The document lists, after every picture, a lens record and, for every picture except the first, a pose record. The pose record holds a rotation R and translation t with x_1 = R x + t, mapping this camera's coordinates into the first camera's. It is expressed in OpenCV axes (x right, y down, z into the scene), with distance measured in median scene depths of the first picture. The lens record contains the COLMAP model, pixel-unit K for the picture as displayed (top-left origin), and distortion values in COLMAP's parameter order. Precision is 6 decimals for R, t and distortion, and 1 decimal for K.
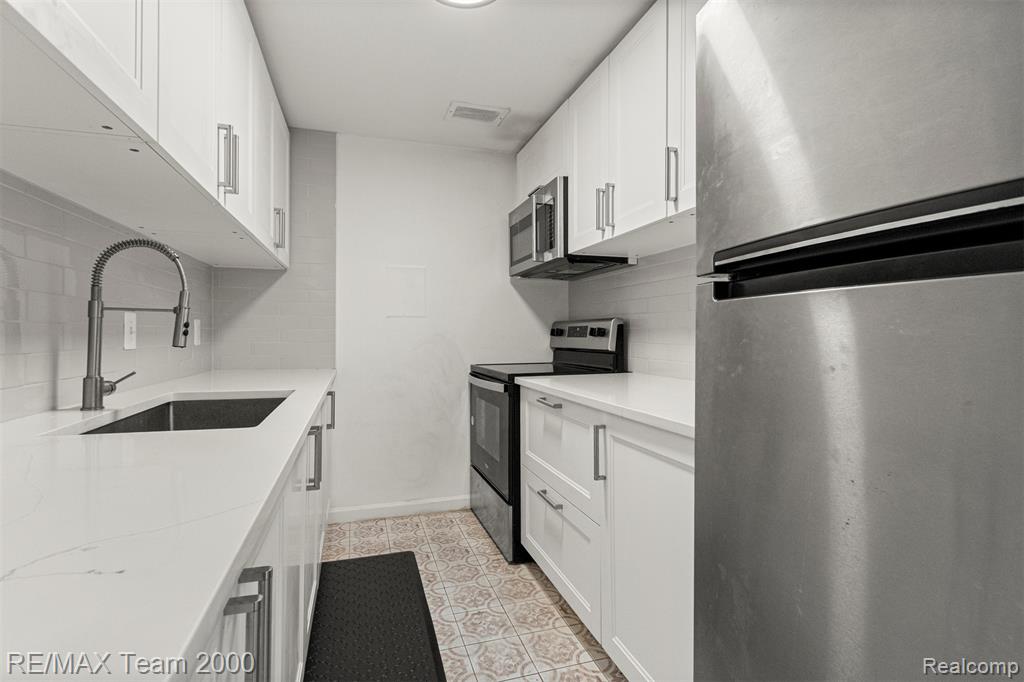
lens RADIAL K [[472.1, 0, 500.5], [0, 472.1, 334.5], [0, 0, 1]] dist [0.003285, -0.000057]
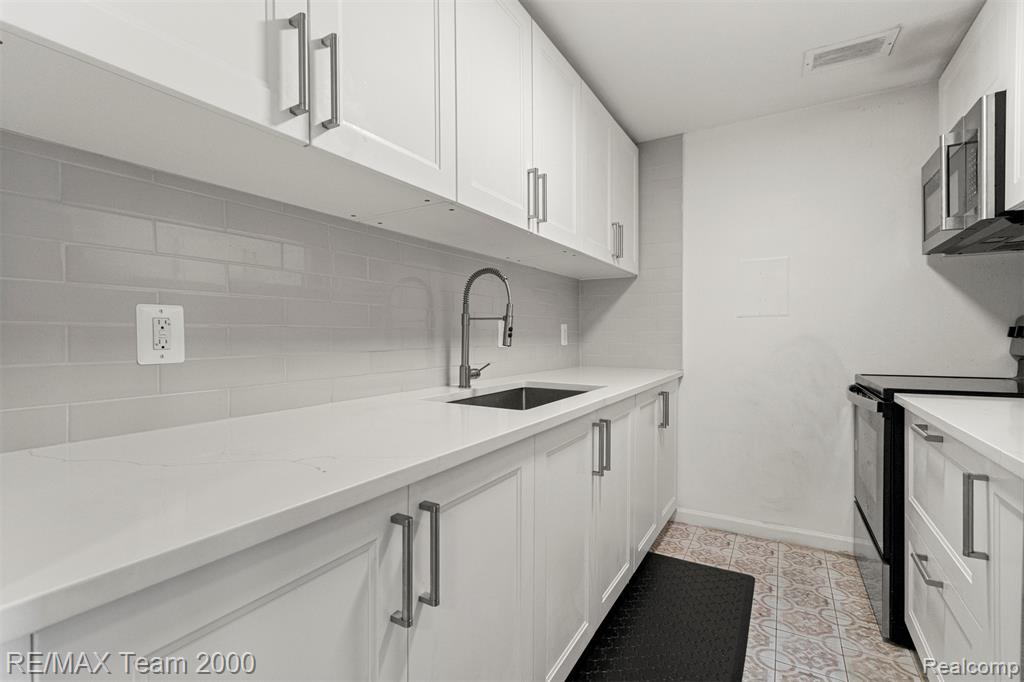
lens RADIAL K [[472.5, 0, 505.2], [0, 472.5, 345.3], [0, 0, 1]] dist [0.000719, -0.000659]
pose [[0.672149, 0.011788, -0.740322, 0.164133], [0.002685, 0.999828, 0.018359, 0.000091], [0.740411, -0.014328, 0.672002, 0.053478]]
